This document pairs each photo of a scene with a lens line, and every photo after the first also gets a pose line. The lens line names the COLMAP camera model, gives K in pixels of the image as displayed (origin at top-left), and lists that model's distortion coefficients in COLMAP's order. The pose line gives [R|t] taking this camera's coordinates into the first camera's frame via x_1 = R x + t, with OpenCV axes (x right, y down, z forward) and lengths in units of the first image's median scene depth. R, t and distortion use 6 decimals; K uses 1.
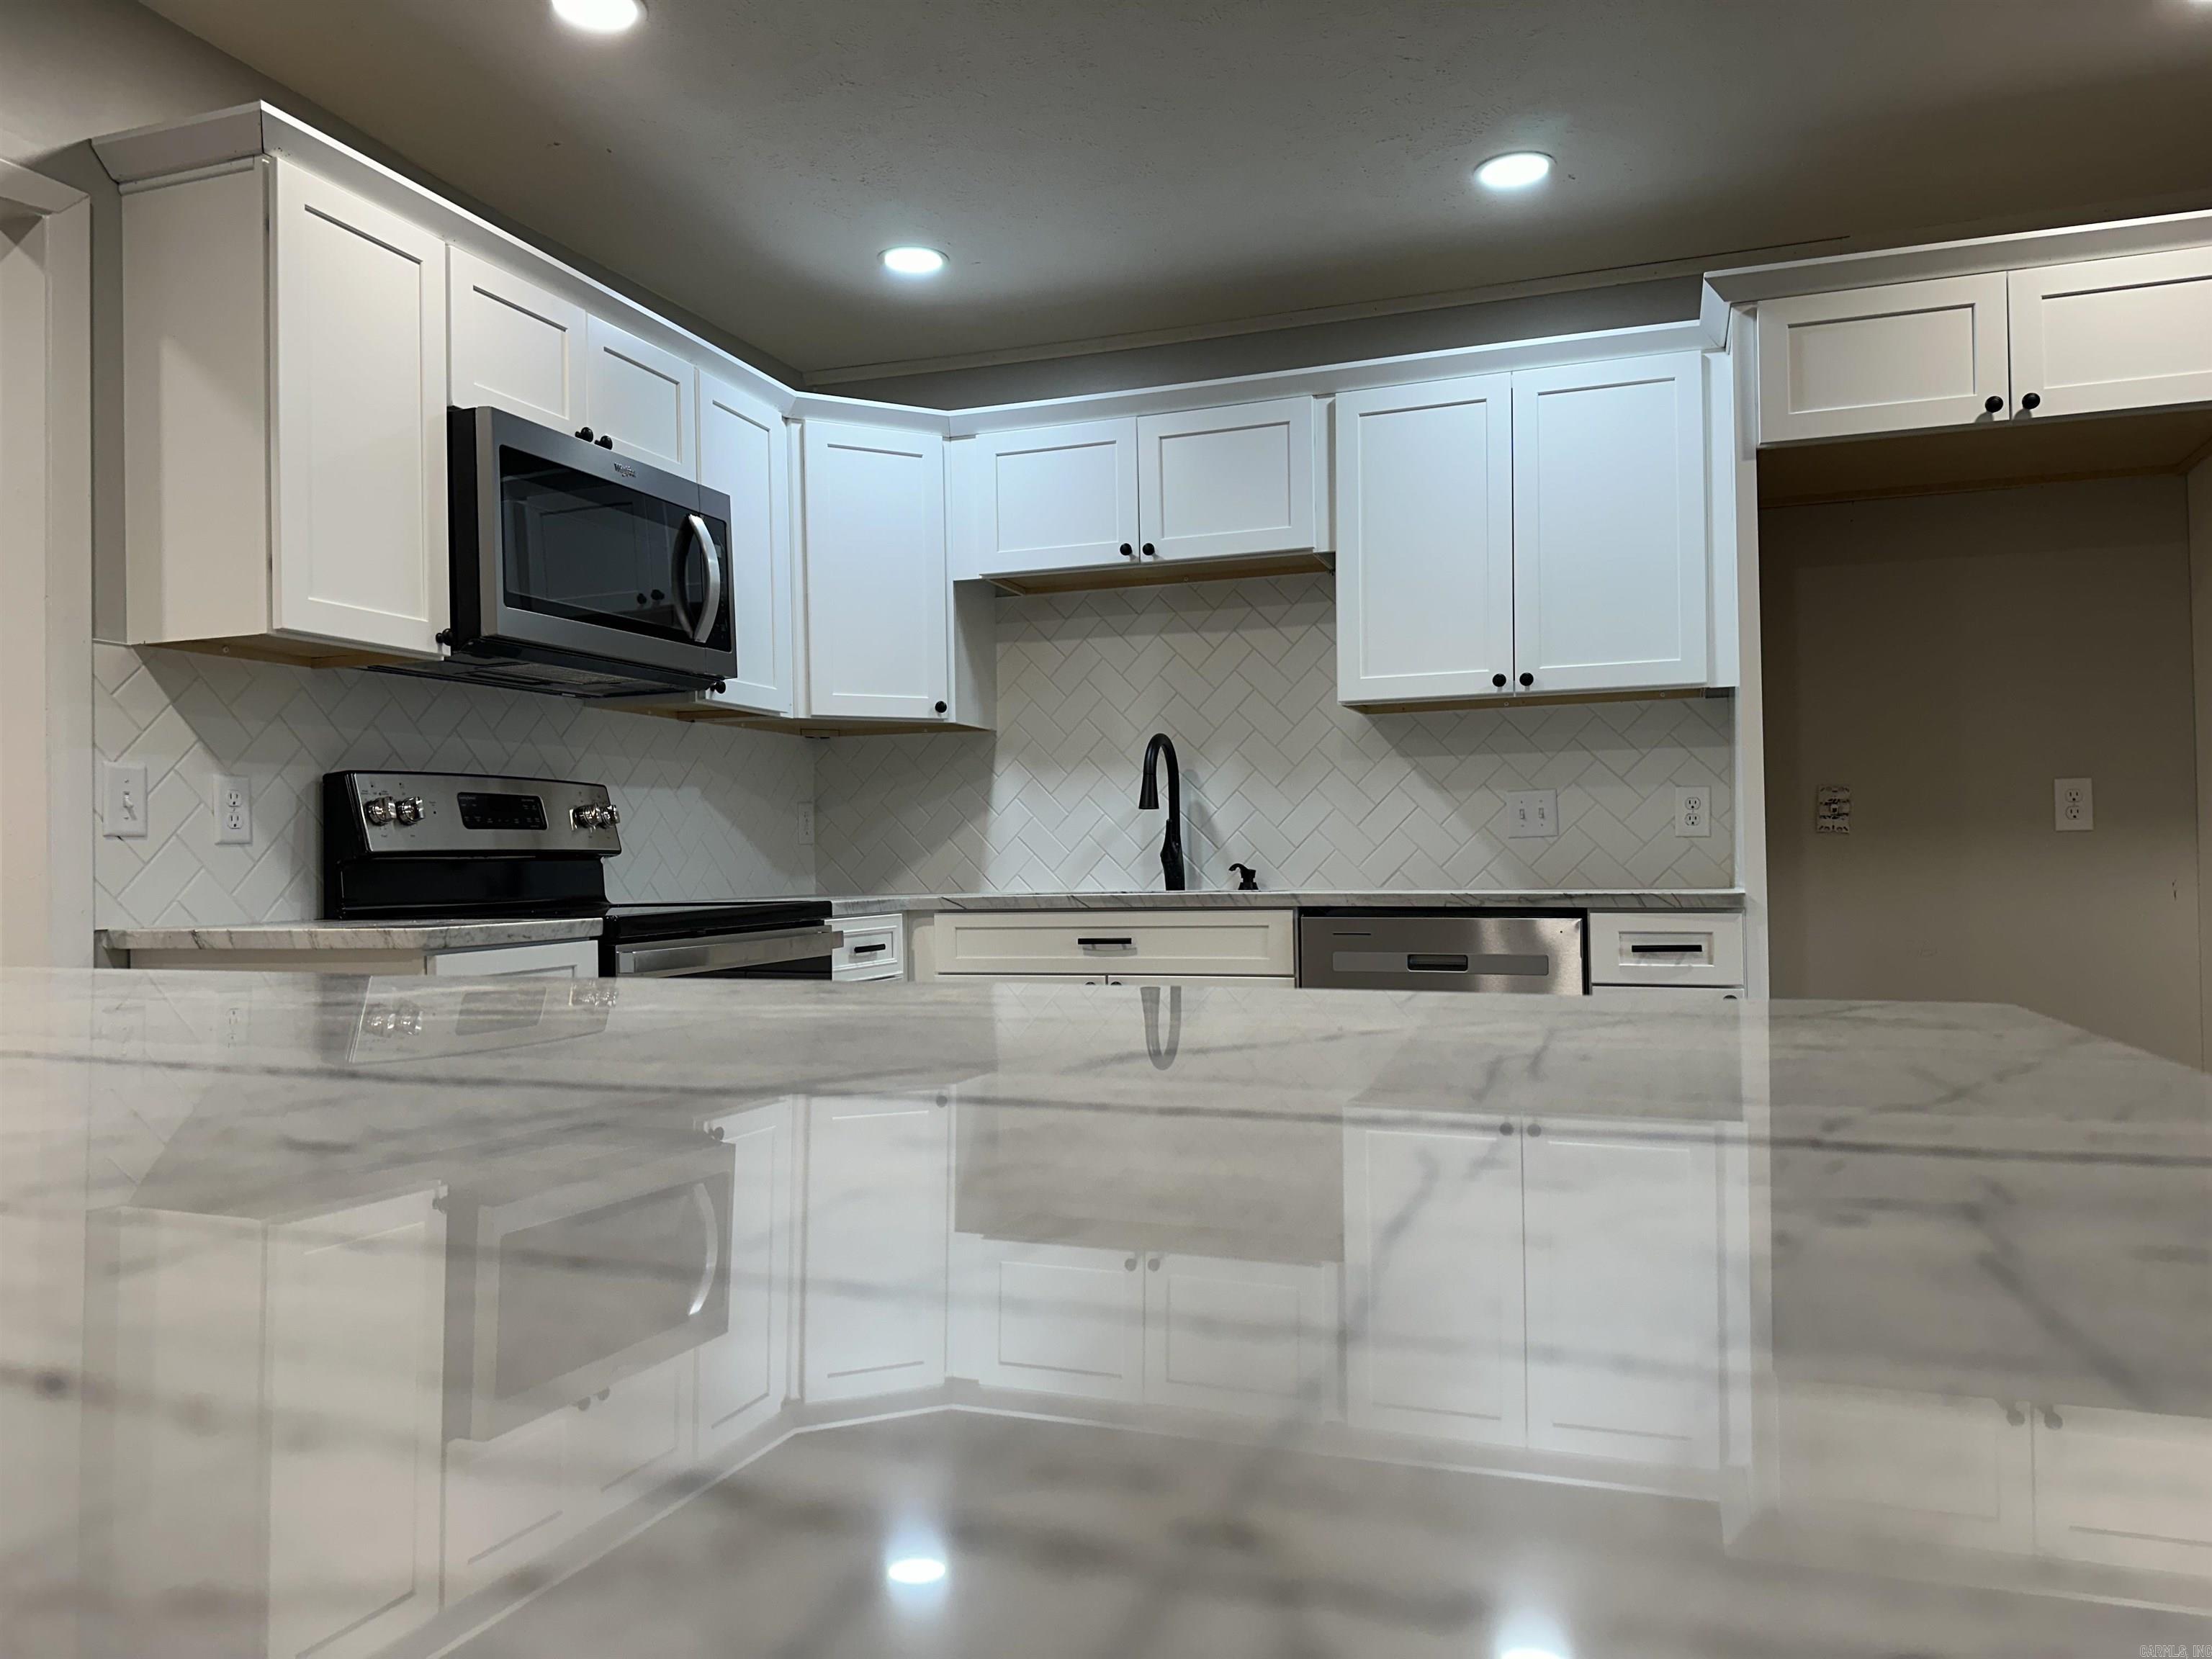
lens RADIAL K [[1537.9, 0, 1101.9], [0, 1537.9, 836.8], [0, 0, 1]] dist [0.108568, -0.160232]
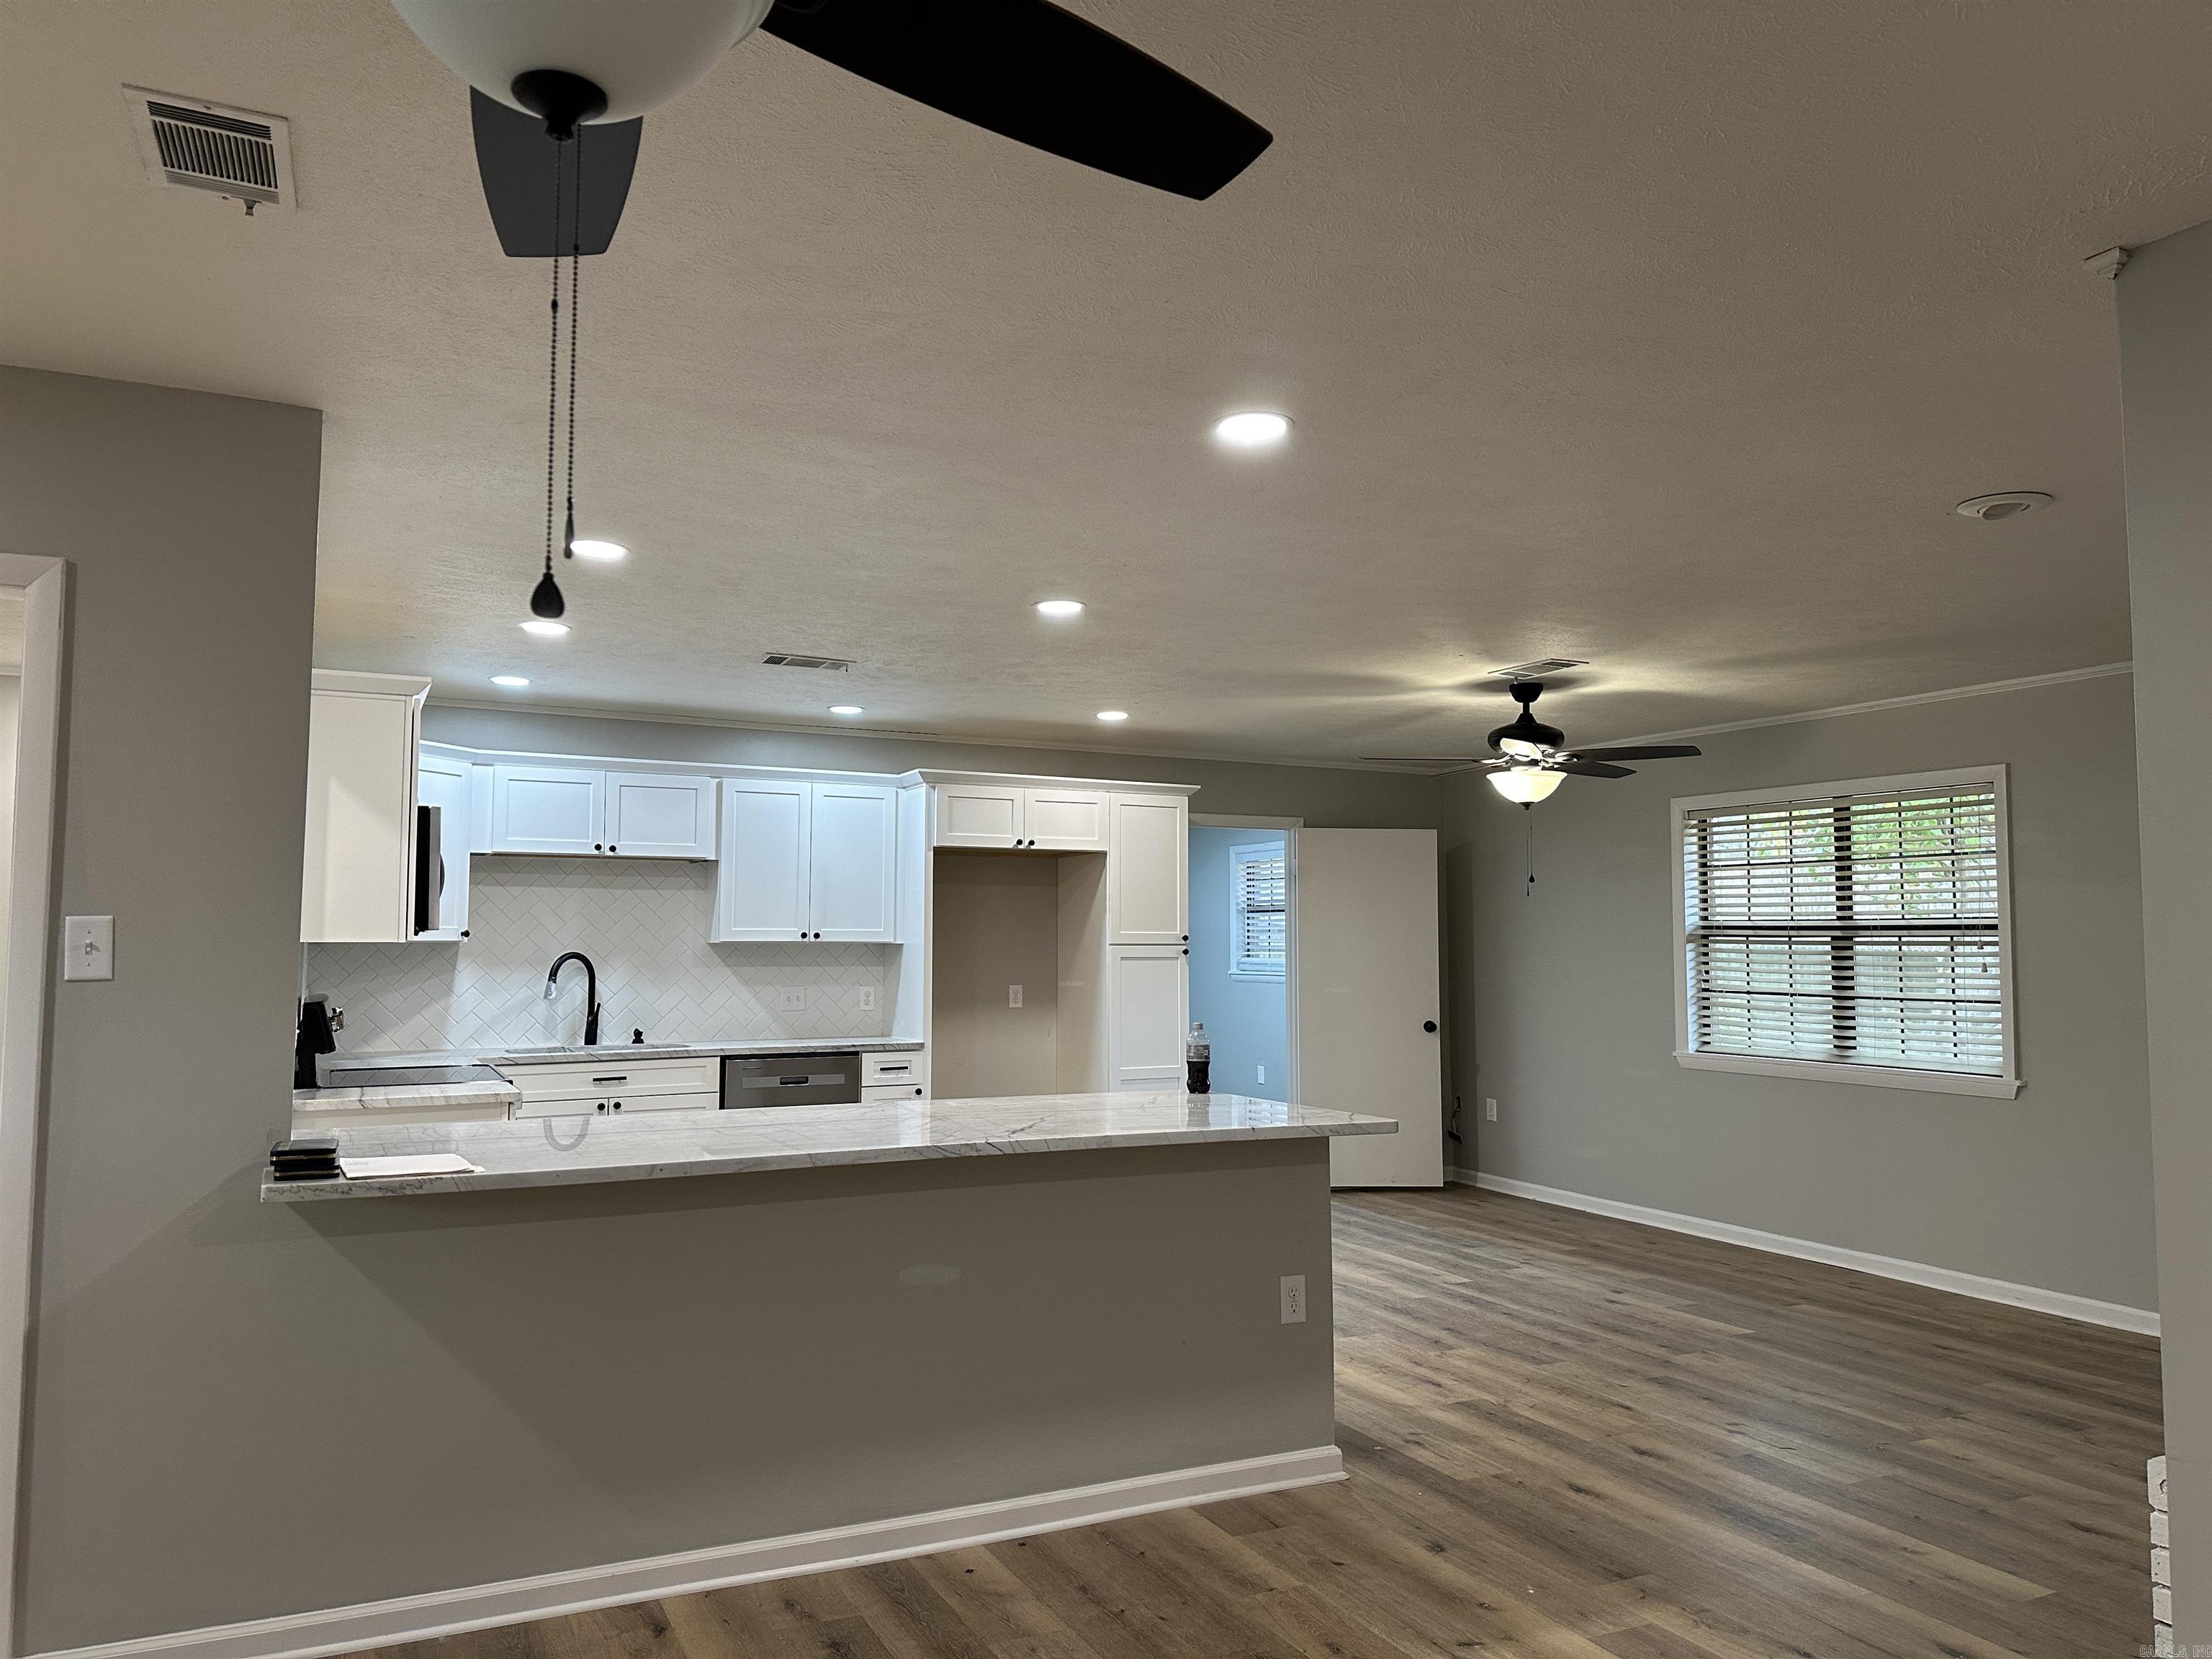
lens RADIAL K [[1533.9, 0, 1100.6], [0, 1533.9, 839.1], [0, 0, 1]] dist [0.166459, -0.277037]
pose [[0.697433, 0.064567, 0.713736, -0.907116], [-0.025185, 0.997526, -0.065630, -0.104112], [-0.716207, 0.027797, 0.697334, -0.665623]]
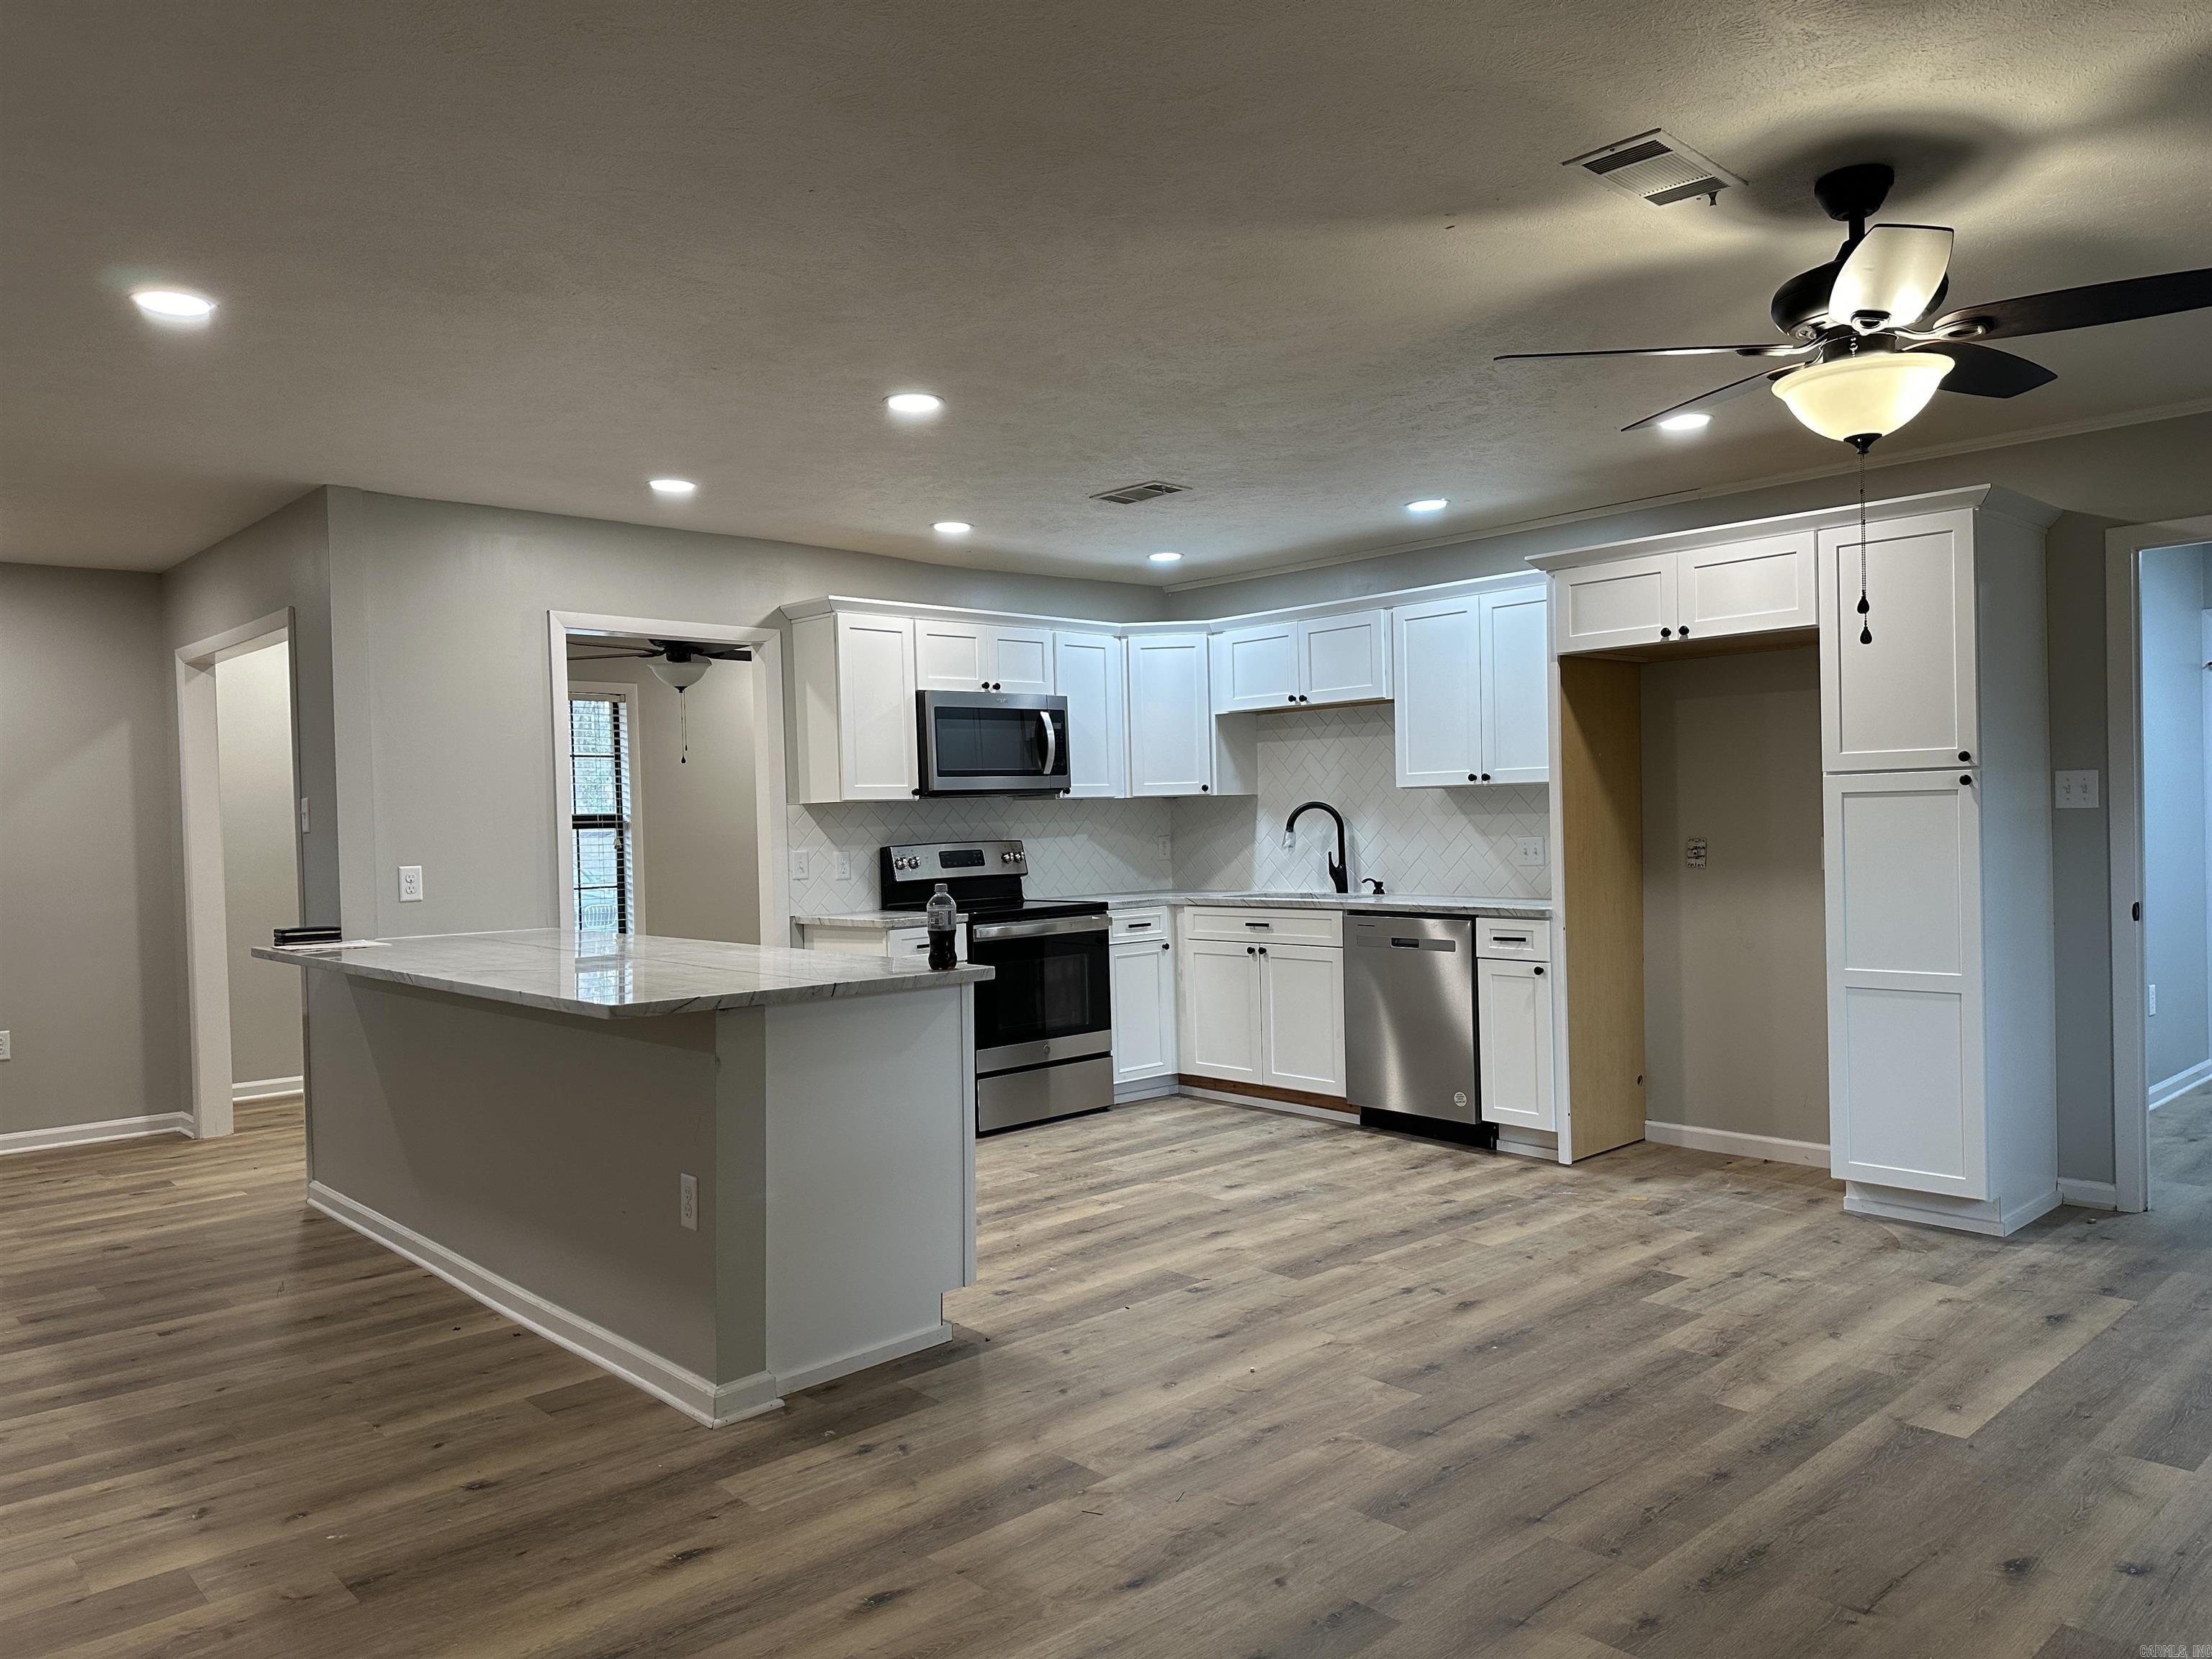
lens RADIAL K [[1533.9, 0, 1100.6], [0, 1533.9, 839.1], [0, 0, 1]] dist [0.166459, -0.277037]
pose [[0.883259, -0.000920, -0.468885, 0.694249], [0.020110, 0.999152, 0.035922, -0.103009], [0.468454, -0.041158, 0.882529, -0.694591]]
